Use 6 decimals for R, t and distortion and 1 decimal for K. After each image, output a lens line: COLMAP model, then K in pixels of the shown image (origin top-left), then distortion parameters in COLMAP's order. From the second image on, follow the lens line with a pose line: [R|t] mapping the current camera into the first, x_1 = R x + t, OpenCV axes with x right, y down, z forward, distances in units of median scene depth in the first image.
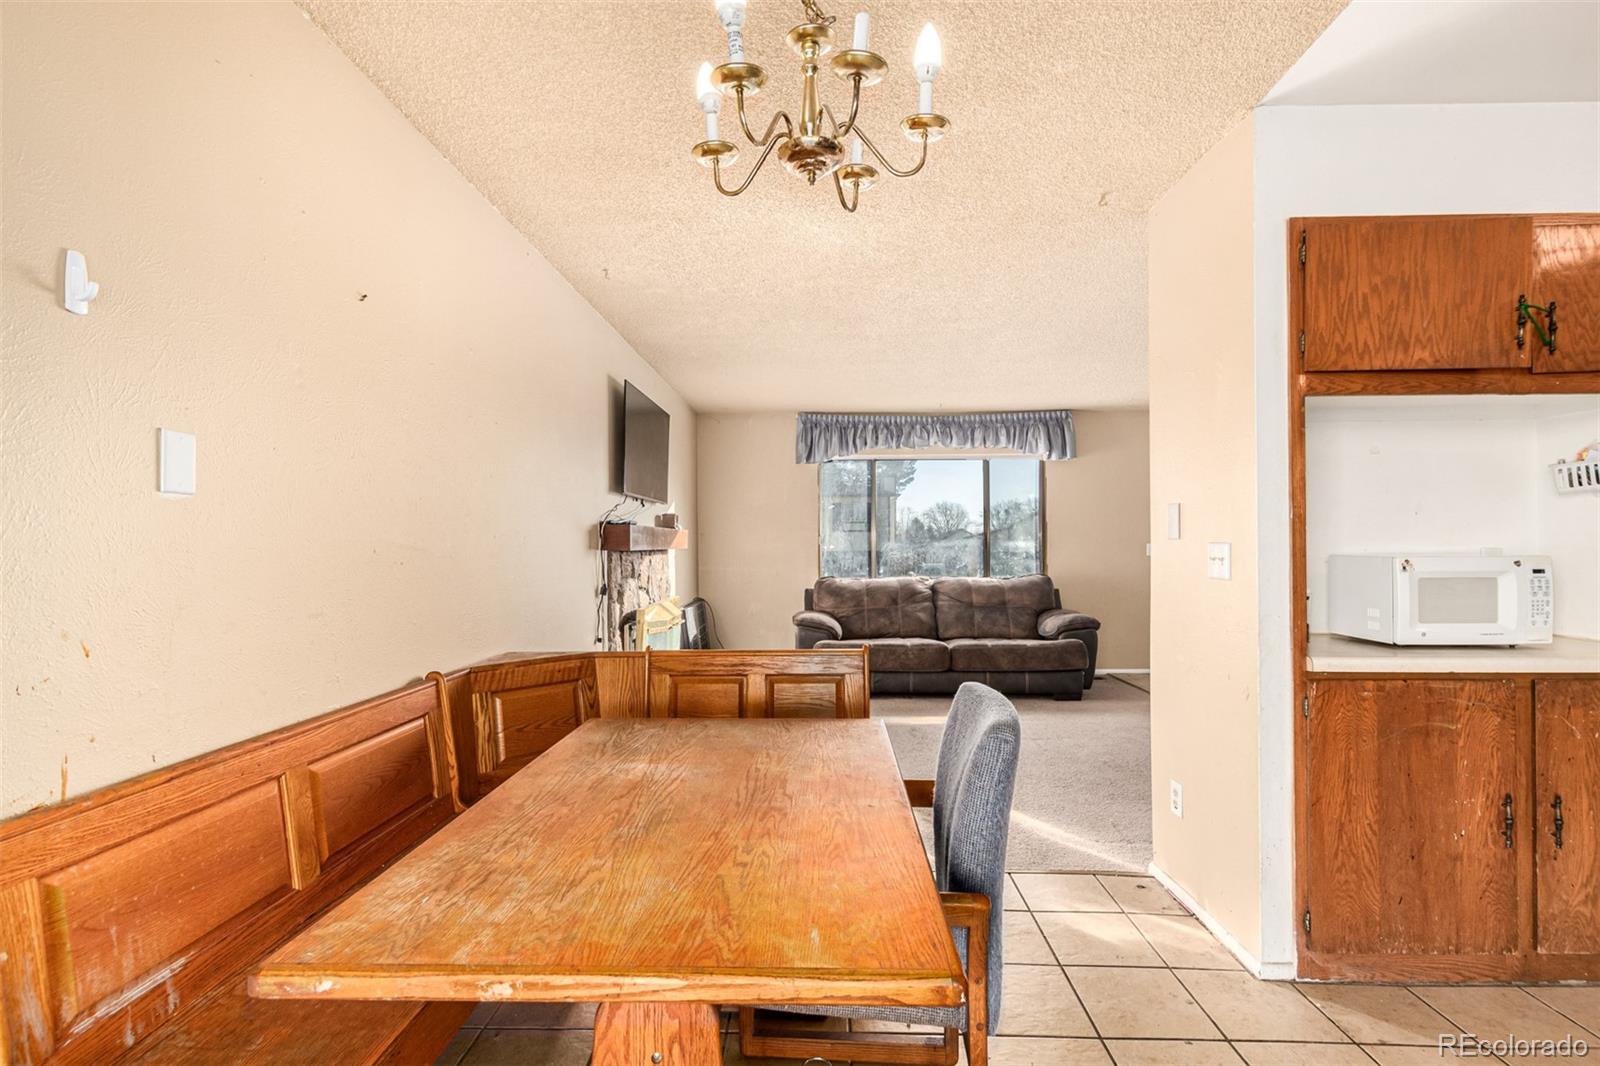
lens RADIAL K [[728.9, 0, 802.5], [0, 728.9, 539.3], [0, 0, 1]] dist [0.008877, -0.005740]
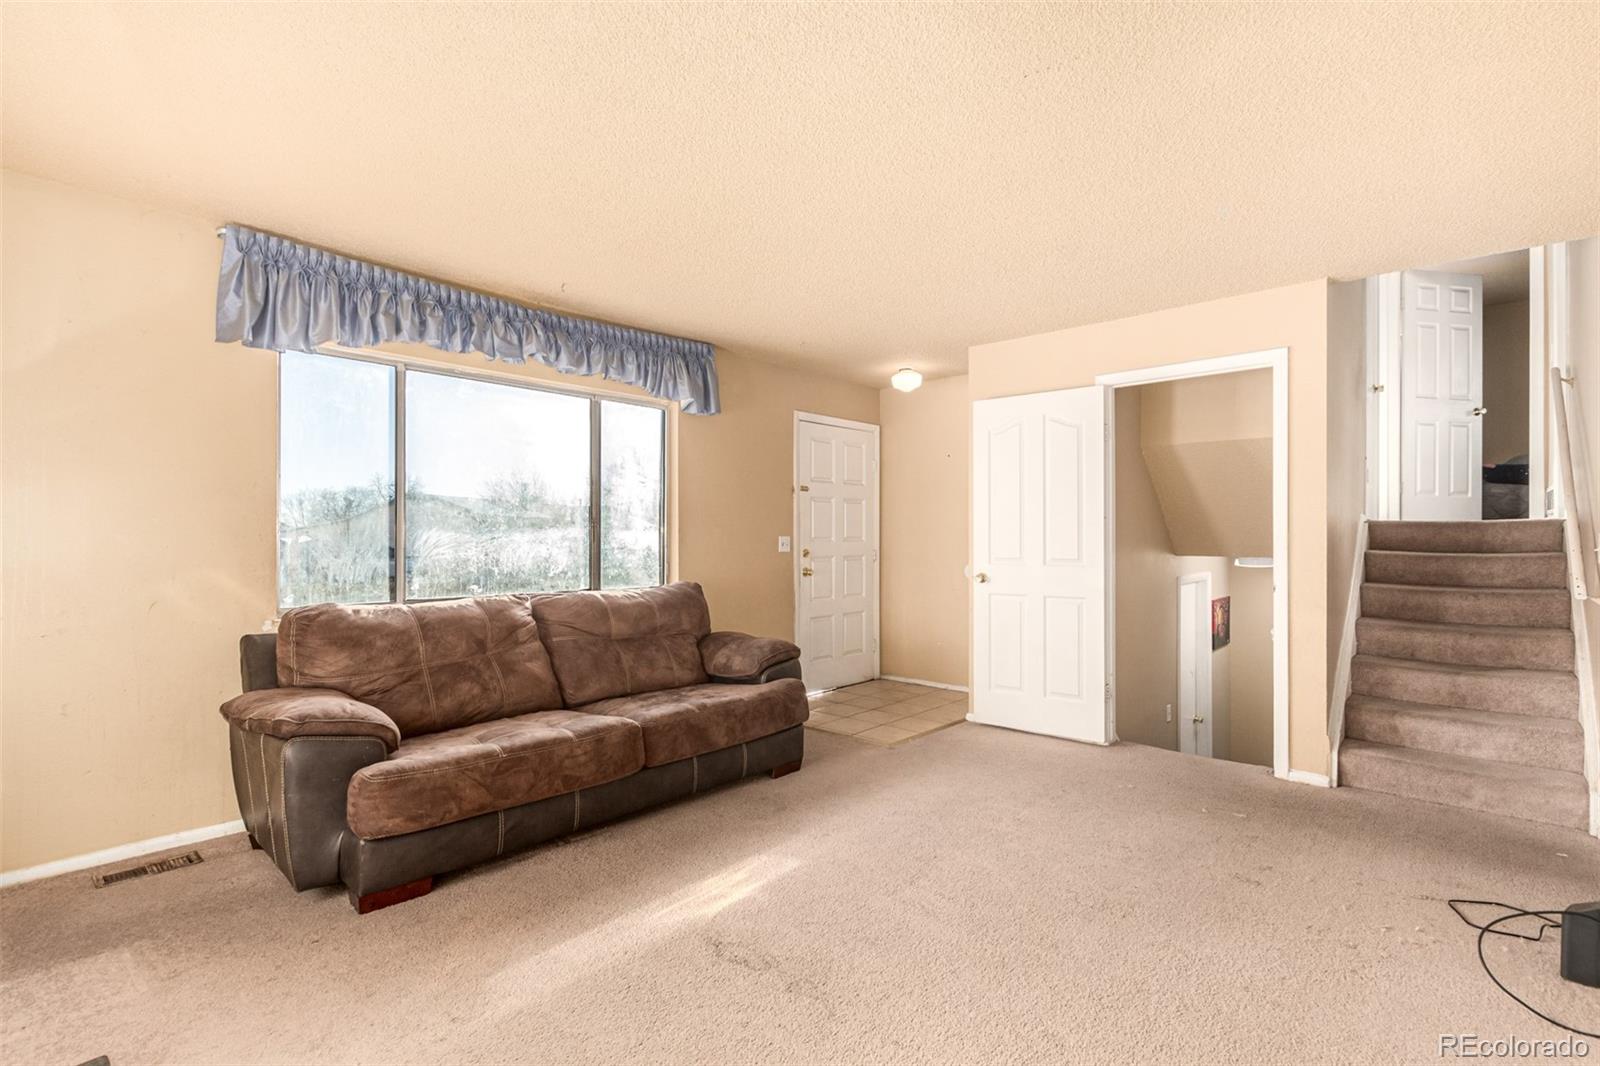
lens RADIAL K [[728.9, 0, 787.8], [0, 728.9, 538.3], [0, 0, 1]] dist [0.008877, -0.005740]
pose [[0.660272, 0.005845, 0.751003, -0.177210], [-0.010383, 0.999945, 0.001347, 0.010974], [-0.750954, -0.008687, 0.660297, 0.766120]]
